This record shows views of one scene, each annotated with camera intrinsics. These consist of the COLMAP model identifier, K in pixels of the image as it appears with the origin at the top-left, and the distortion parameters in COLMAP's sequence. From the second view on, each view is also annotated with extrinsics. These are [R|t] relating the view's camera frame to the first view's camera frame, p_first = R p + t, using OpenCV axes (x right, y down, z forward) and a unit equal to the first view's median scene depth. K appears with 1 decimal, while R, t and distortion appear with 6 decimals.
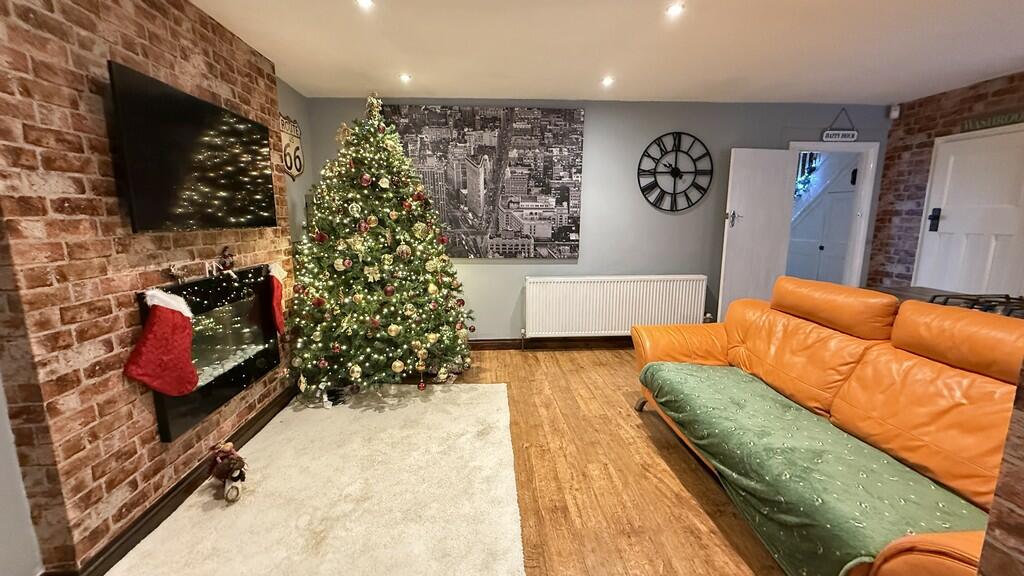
lens RADIAL K [[408.6, 0, 509.7], [0, 408.6, 287.2], [0, 0, 1]] dist [-0.000557, -0.000109]
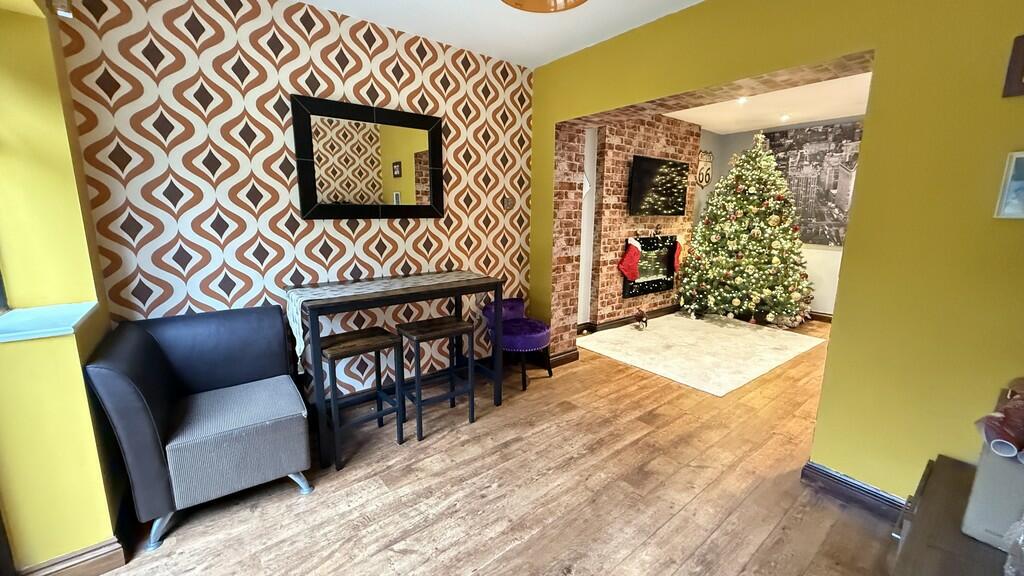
lens RADIAL K [[408.6, 0, 509.7], [0, 408.6, 287.2], [0, 0, 1]] dist [-0.000557, -0.000109]
pose [[0.564939, 0.160260, -0.809420, 0.400771], [-0.149305, 0.984619, 0.090740, 0.091414], [0.811512, 0.069588, 0.580177, -0.526892]]
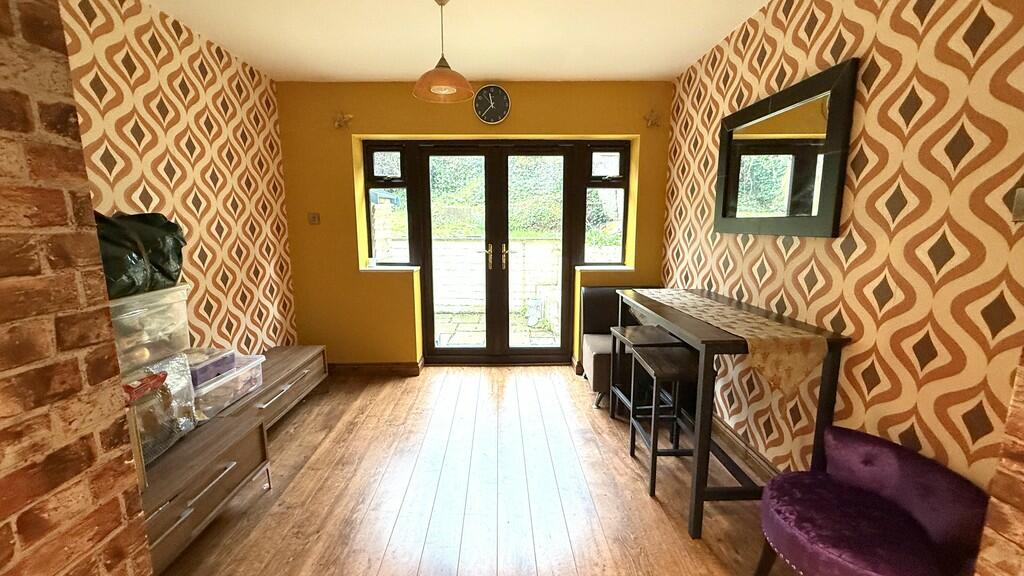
lens RADIAL K [[408.6, 0, 509.7], [0, 408.6, 287.2], [0, 0, 1]] dist [-0.000557, -0.000109]
pose [[-0.998736, -0.001609, 0.050232, -0.002834], [0.014842, 0.945467, 0.325380, -0.048727], [-0.048016, 0.325714, -0.944248, 0.274231]]
